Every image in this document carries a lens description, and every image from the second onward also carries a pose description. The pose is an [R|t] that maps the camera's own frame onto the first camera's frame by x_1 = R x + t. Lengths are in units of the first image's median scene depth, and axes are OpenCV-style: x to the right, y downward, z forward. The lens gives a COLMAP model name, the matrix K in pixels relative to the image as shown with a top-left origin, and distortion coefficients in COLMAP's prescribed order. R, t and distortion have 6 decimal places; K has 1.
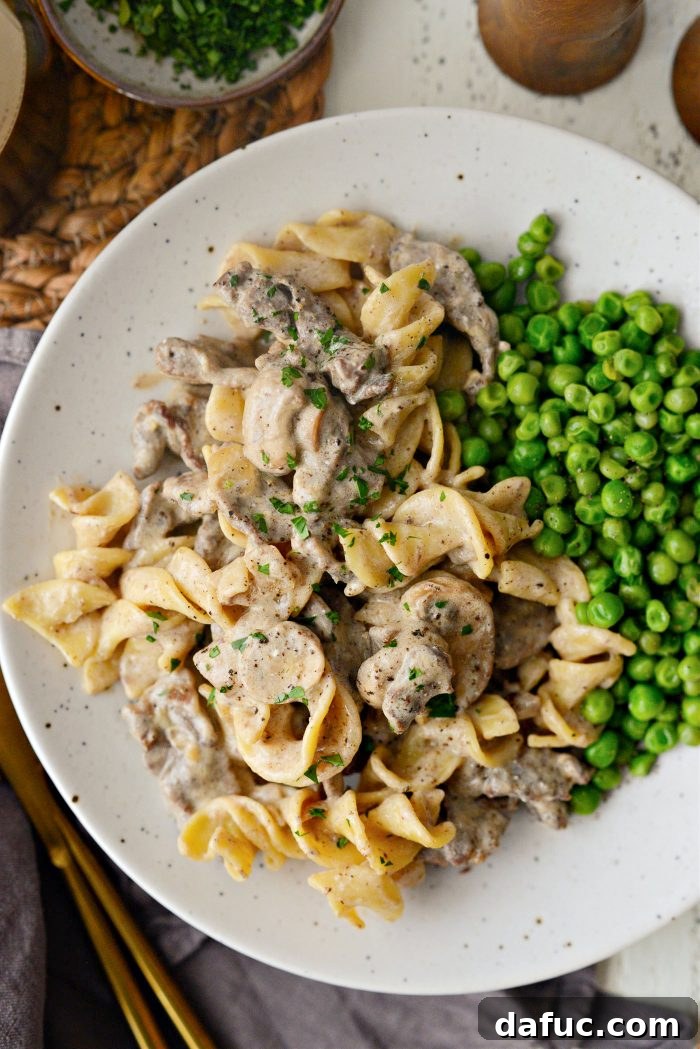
lens RADIAL K [[1667.1, 0, 350.0], [0, 1667.1, 524.5], [0, 0, 1]] dist [-0.049694, -0.026393]
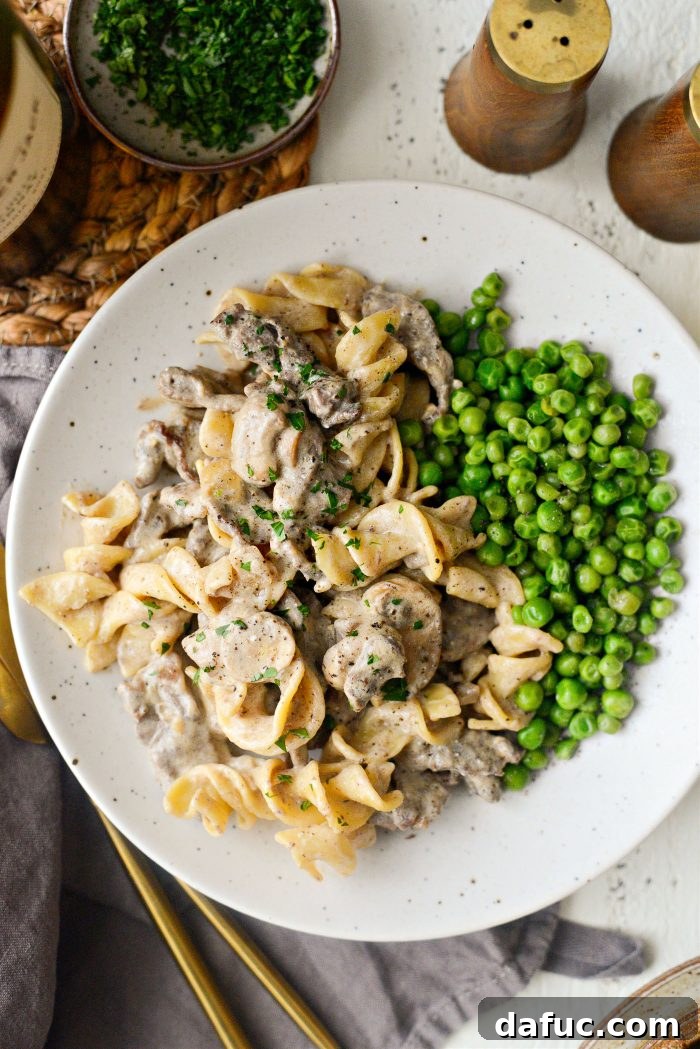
lens RADIAL K [[1632.9, 0, 350.0], [0, 1632.9, 524.5], [0, 0, 1]] dist [-0.094671, -0.083347]
pose [[0.999239, 0.032178, 0.022039, -0.004780], [-0.031394, 0.998893, -0.035044, 0.033924], [-0.023142, 0.034325, 0.999143, -0.137554]]
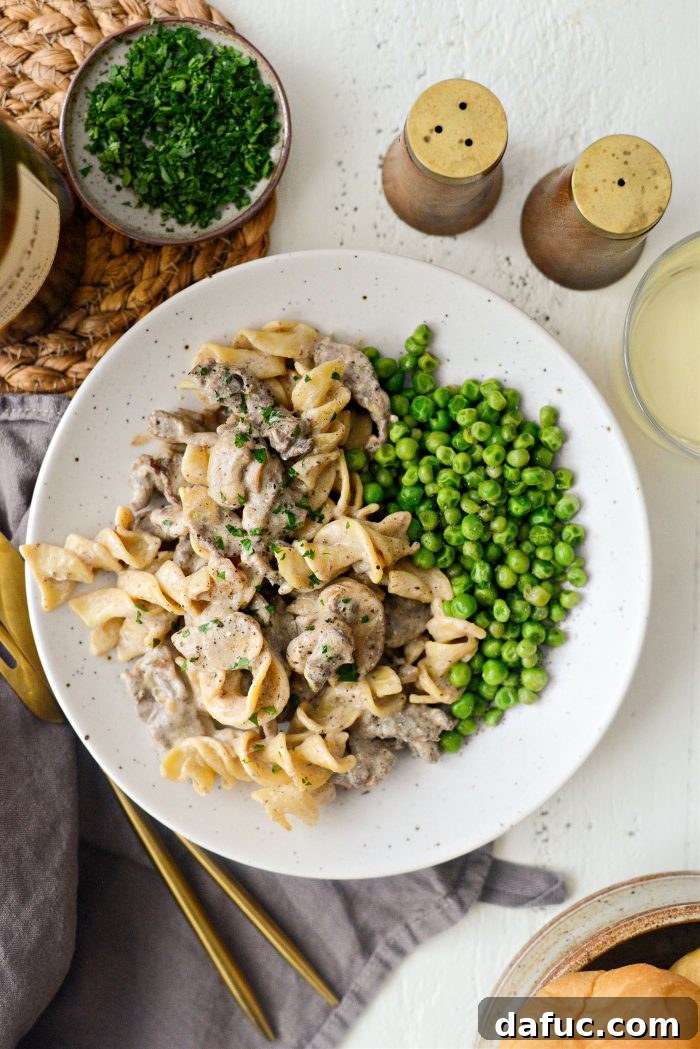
lens RADIAL K [[1632.9, 0, 350.0], [0, 1632.9, 524.5], [0, 0, 1]] dist [-0.094671, -0.083347]
pose [[0.999913, 0.008059, 0.010479, 0.041506], [-0.007980, 0.999940, -0.007523, -0.006614], [-0.010539, 0.007439, 0.999917, -0.380636]]
